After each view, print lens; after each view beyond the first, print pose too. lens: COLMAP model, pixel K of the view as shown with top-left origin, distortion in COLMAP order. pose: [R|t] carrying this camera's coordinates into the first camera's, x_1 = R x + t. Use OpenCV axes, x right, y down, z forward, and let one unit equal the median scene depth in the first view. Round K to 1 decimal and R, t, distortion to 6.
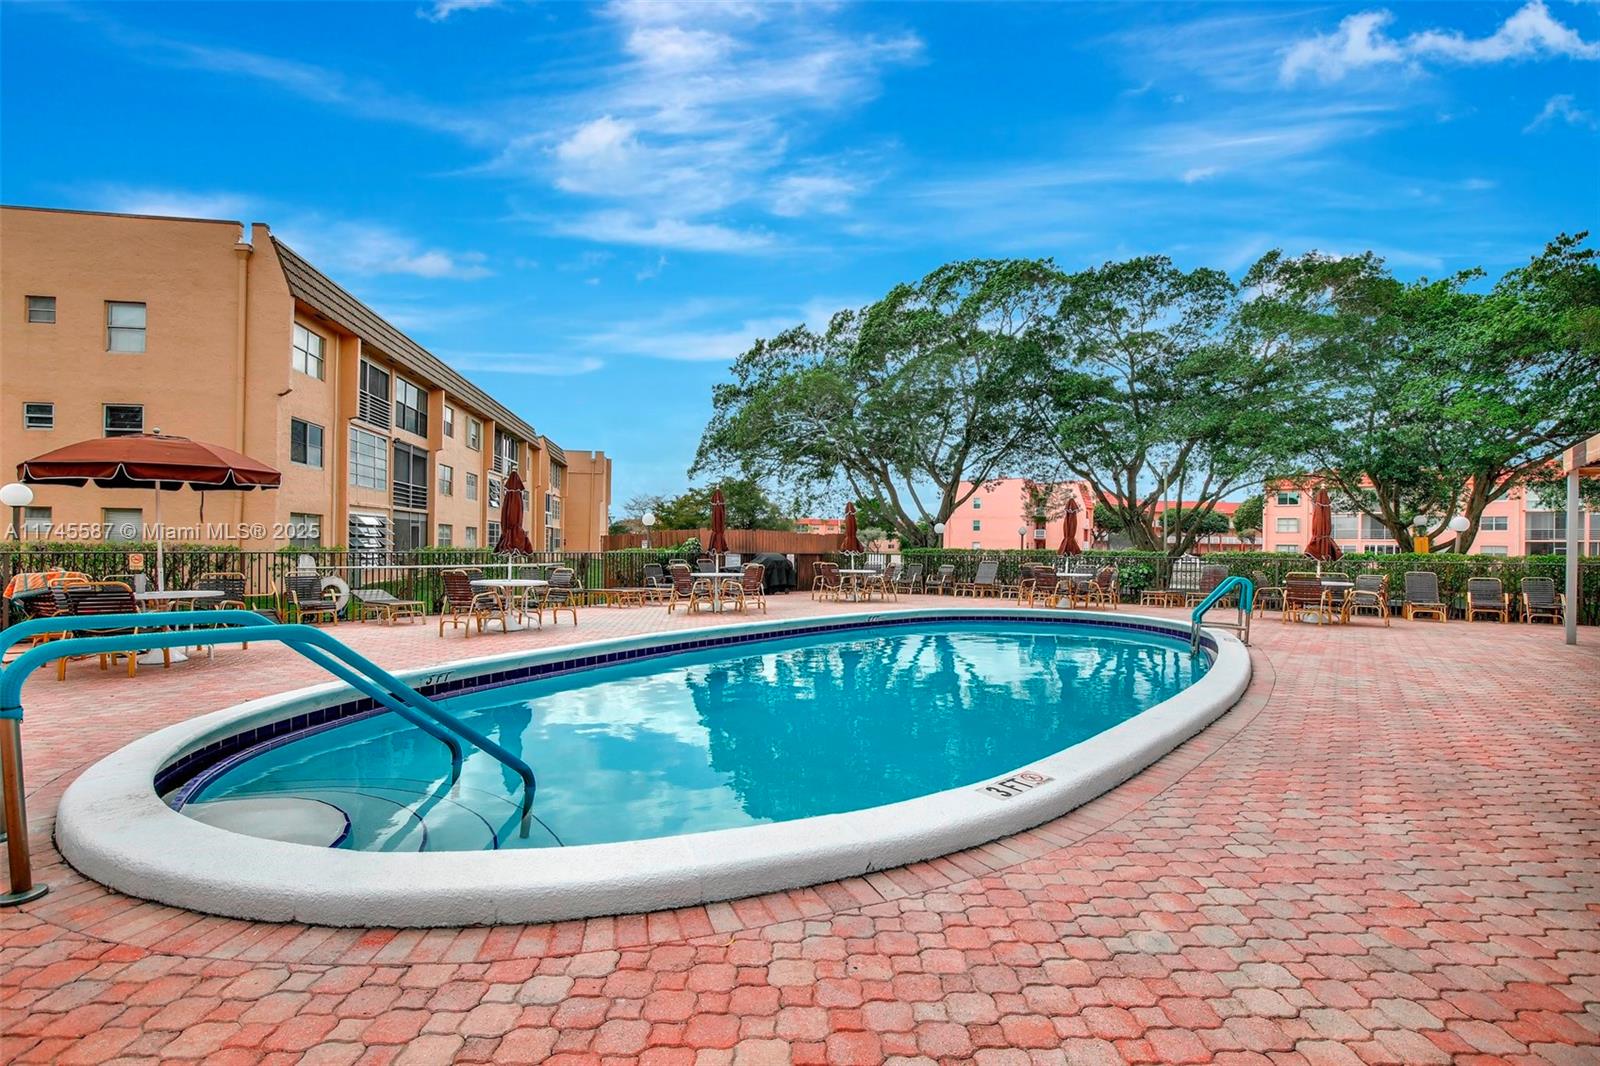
lens RADIAL K [[748.0, 0, 824.5], [0, 748.0, 522.8], [0, 0, 1]] dist [-0.024748, 0.000854]
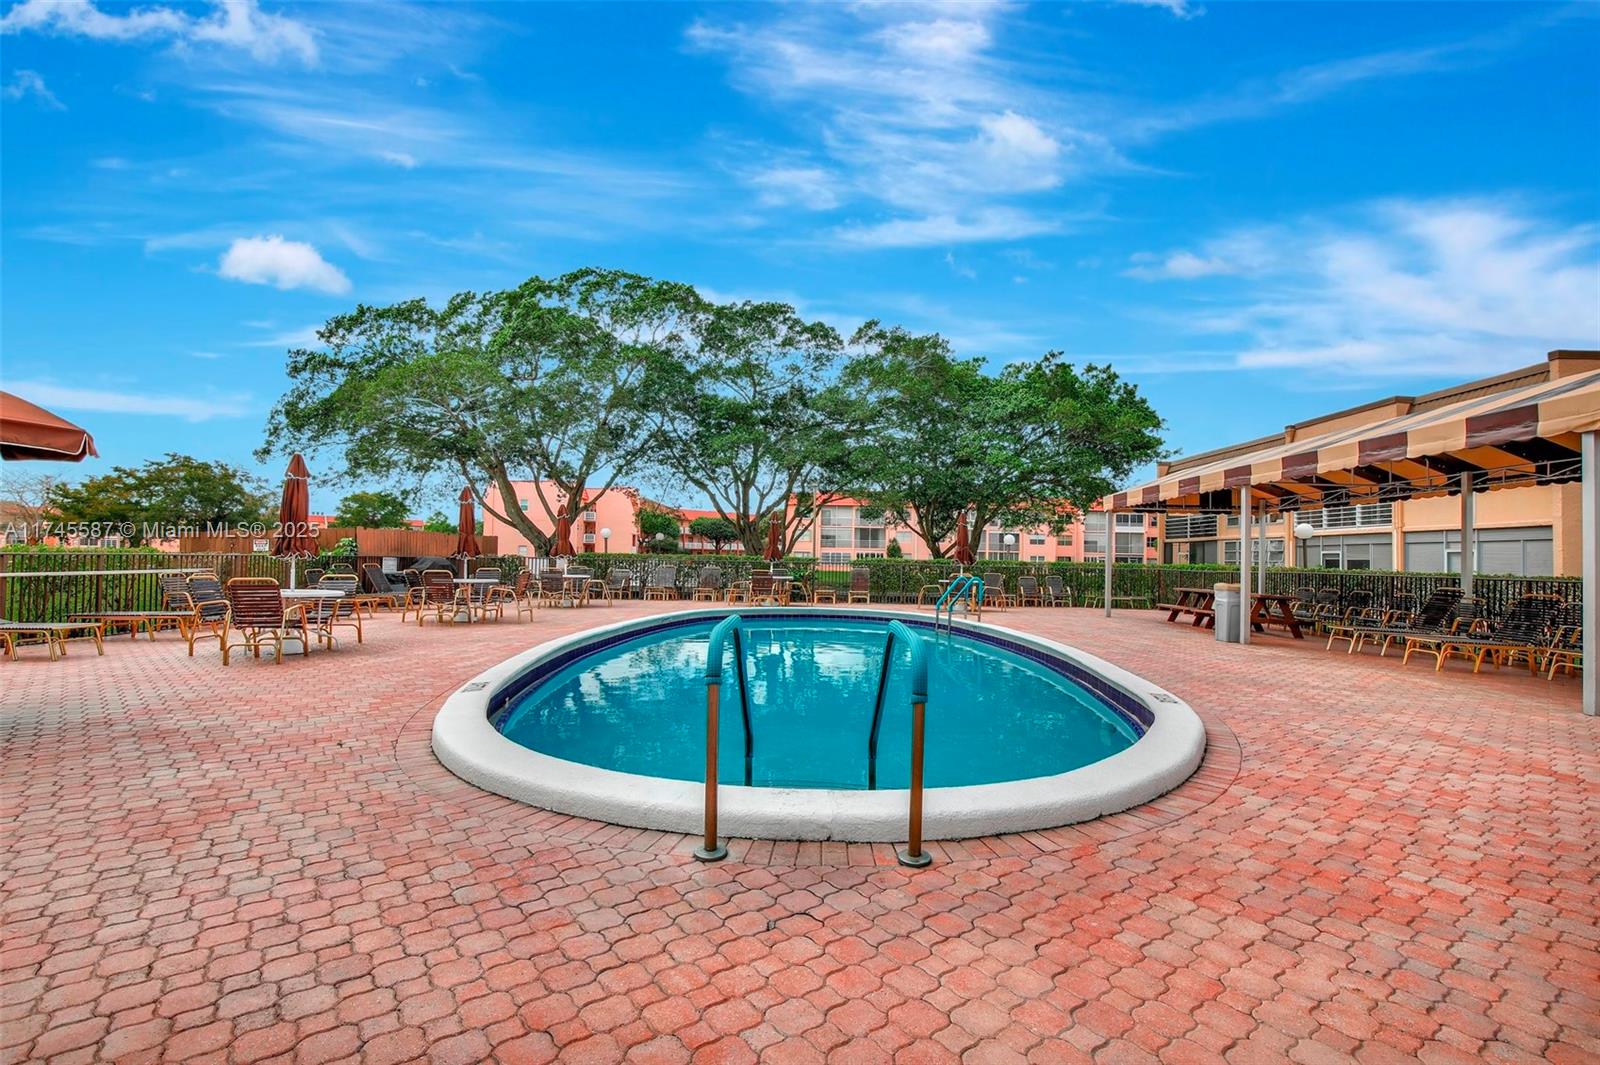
lens RADIAL K [[748.0, 0, 824.5], [0, 748.0, 522.3], [0, 0, 1]] dist [-0.024748, 0.000854]
pose [[0.810587, 0.032670, 0.584707, -0.181063], [-0.028526, 0.999460, -0.016298, 0.000586], [-0.584924, -0.003469, 0.811081, 0.012009]]
